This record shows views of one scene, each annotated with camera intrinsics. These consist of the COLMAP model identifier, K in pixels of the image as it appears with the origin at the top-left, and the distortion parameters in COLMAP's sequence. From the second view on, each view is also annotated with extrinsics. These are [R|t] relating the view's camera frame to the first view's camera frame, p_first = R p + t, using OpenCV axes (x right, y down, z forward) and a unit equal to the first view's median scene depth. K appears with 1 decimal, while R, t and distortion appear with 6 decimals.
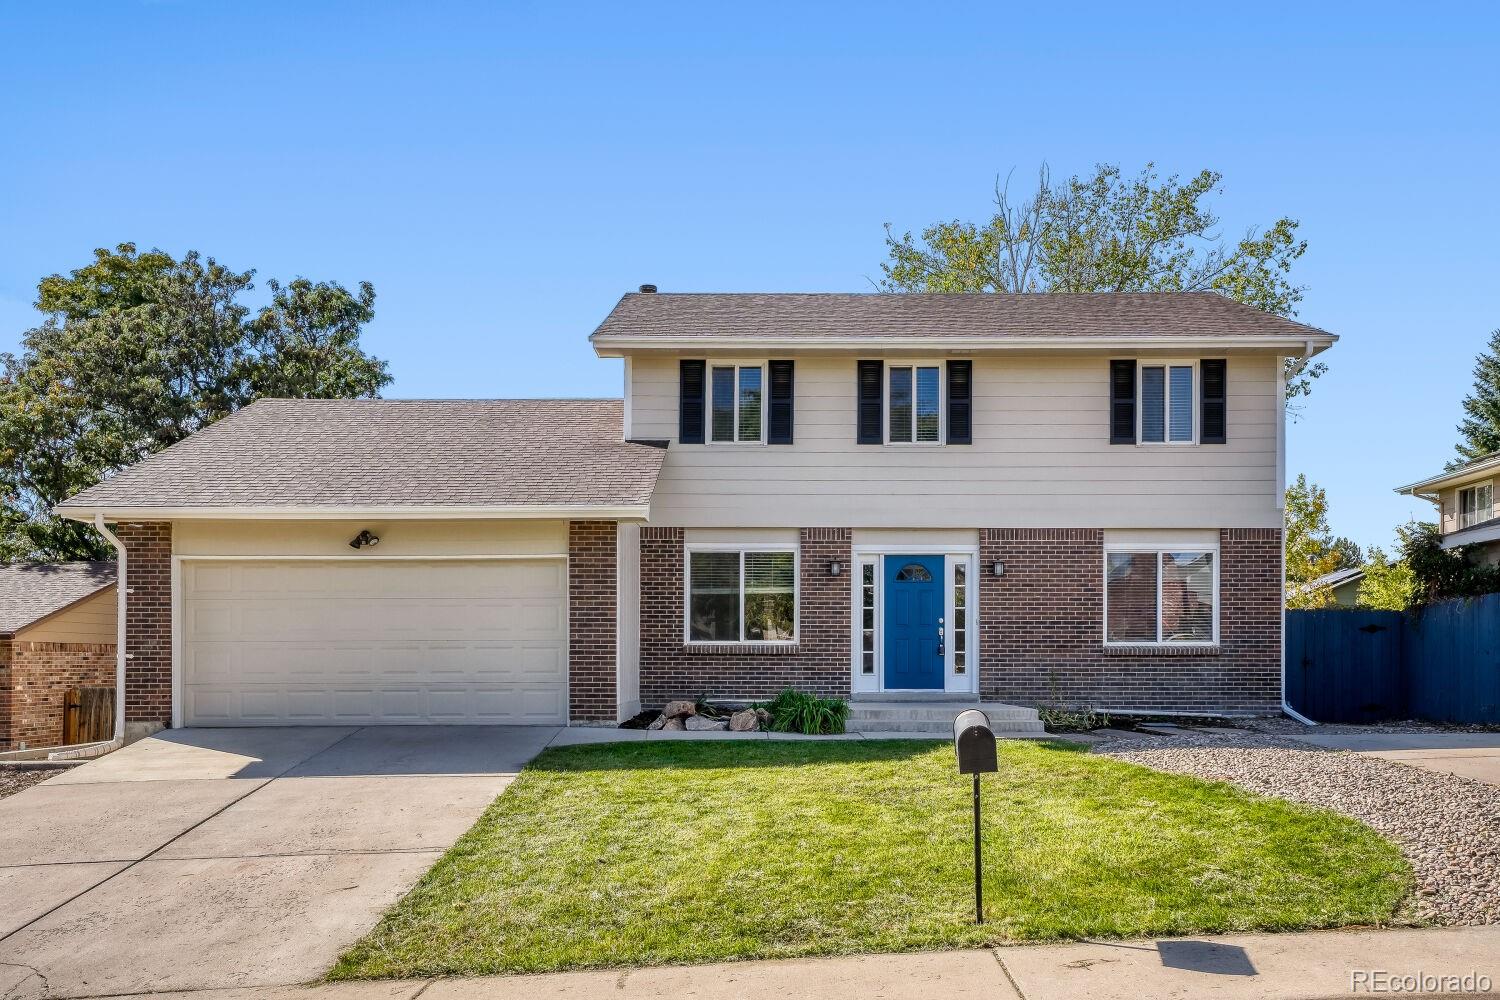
lens RADIAL K [[1292.6, 0, 749.9], [0, 1292.6, 495.9], [0, 0, 1]] dist [0.020845, 0.016059]
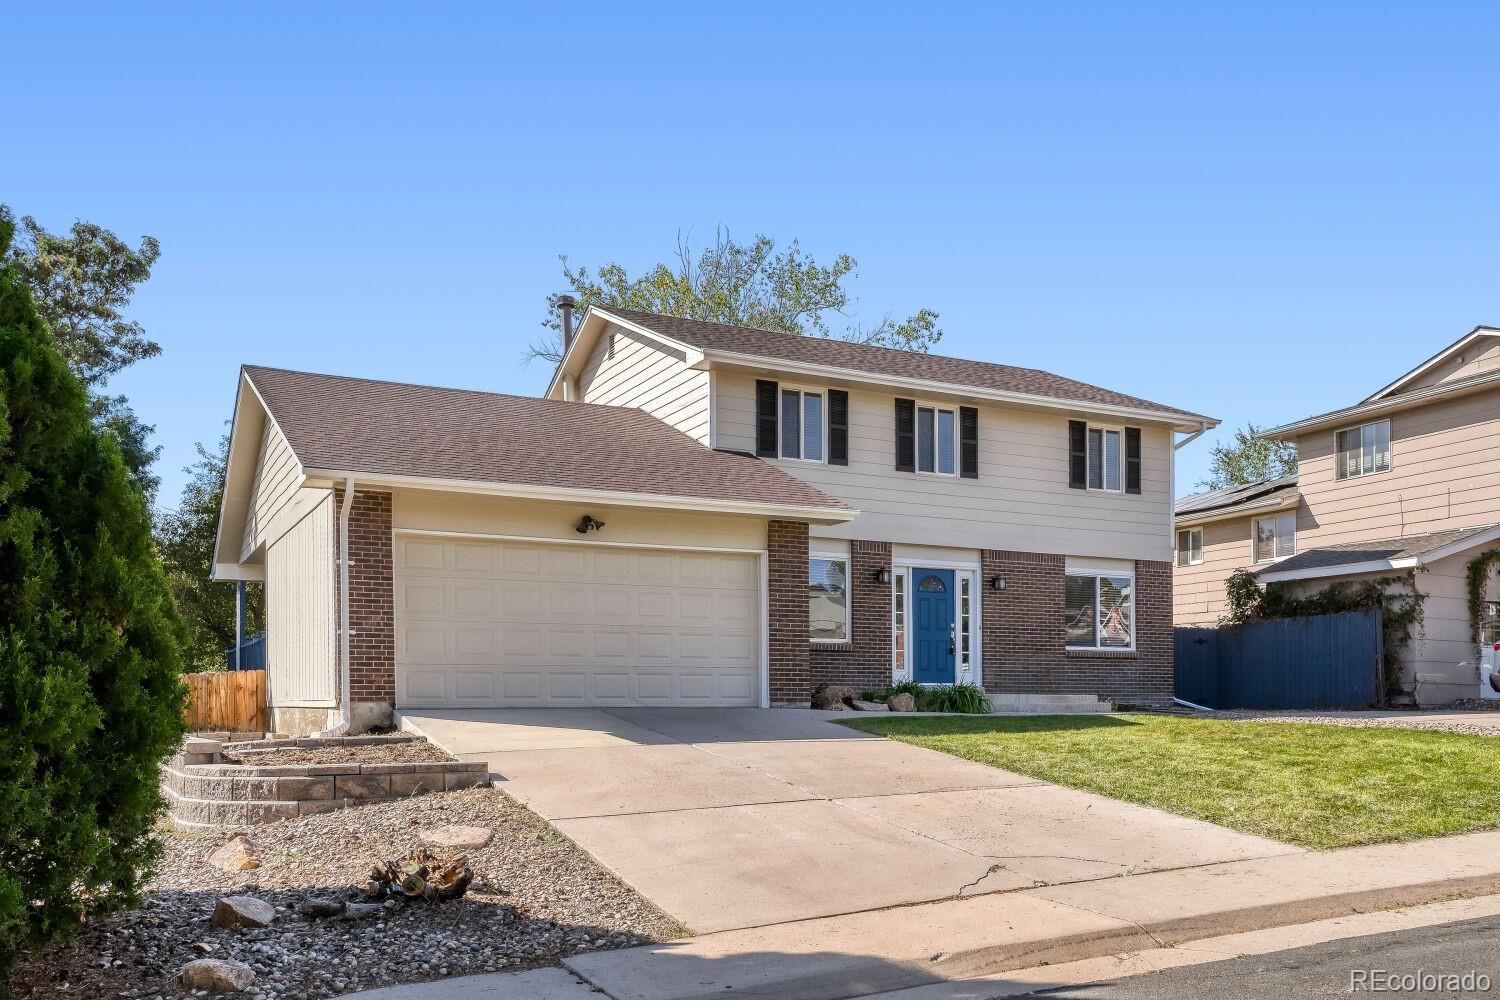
lens RADIAL K [[1292.6, 0, 749.9], [0, 1292.6, 508.4], [0, 0, 1]] dist [0.020845, 0.016059]
pose [[0.888134, 0.071113, 0.454050, -0.558177], [-0.063317, 0.997468, -0.032372, 0.039751], [-0.455202, 0.000002, 0.890388, 0.032912]]
